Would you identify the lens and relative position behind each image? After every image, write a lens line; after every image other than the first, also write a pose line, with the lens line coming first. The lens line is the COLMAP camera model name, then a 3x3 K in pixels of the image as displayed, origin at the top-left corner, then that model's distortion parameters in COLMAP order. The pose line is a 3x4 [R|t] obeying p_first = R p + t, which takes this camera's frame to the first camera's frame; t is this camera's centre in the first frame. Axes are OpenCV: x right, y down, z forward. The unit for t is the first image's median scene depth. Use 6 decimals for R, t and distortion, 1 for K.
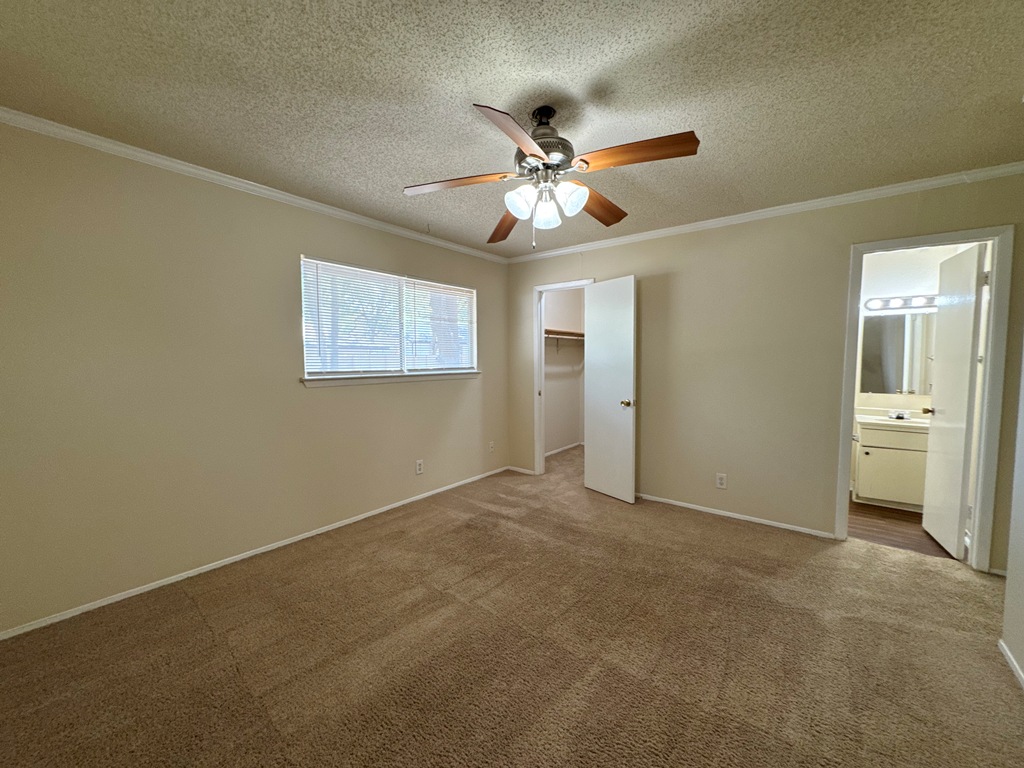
lens RADIAL K [[410.1, 0, 511.3], [0, 410.1, 382.9], [0, 0, 1]] dist [-0.004276, 0.000479]
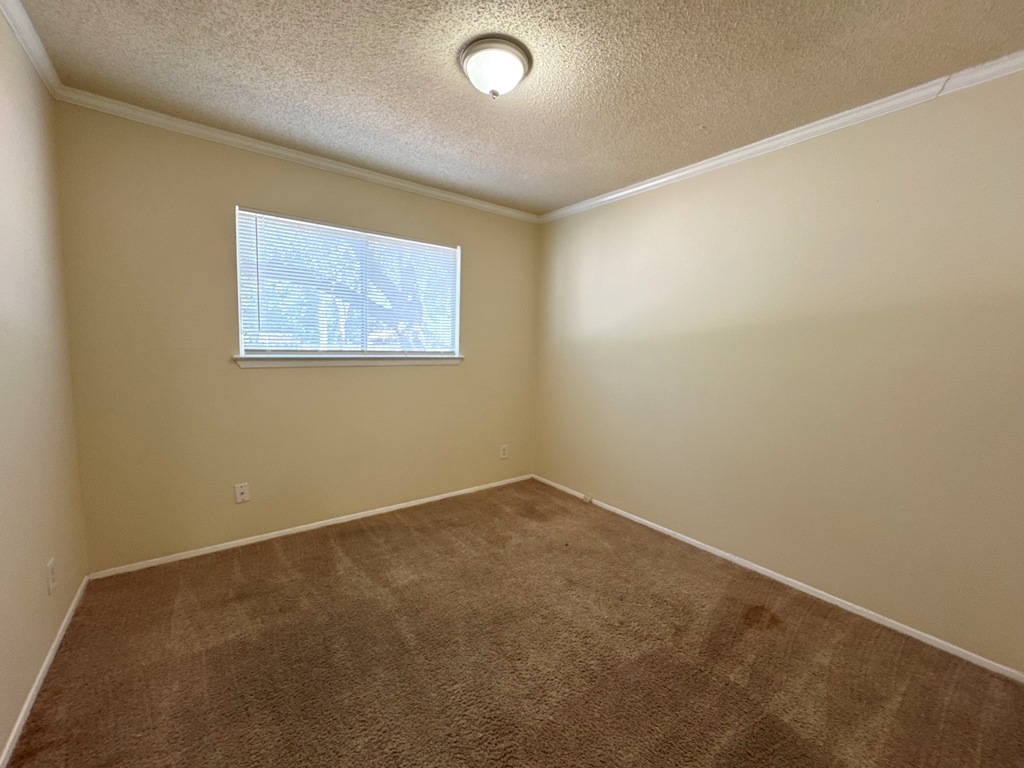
lens RADIAL K [[416.0, 0, 512.0], [0, 416.0, 384.0], [0, 0, 1]] dist [-0.007246, 0.000037]
pose [[0.967575, 0.057606, -0.245926, 0.213758], [-0.048164, 0.997859, 0.044242, -0.017747], [0.247948, -0.030963, 0.968278, 0.279212]]
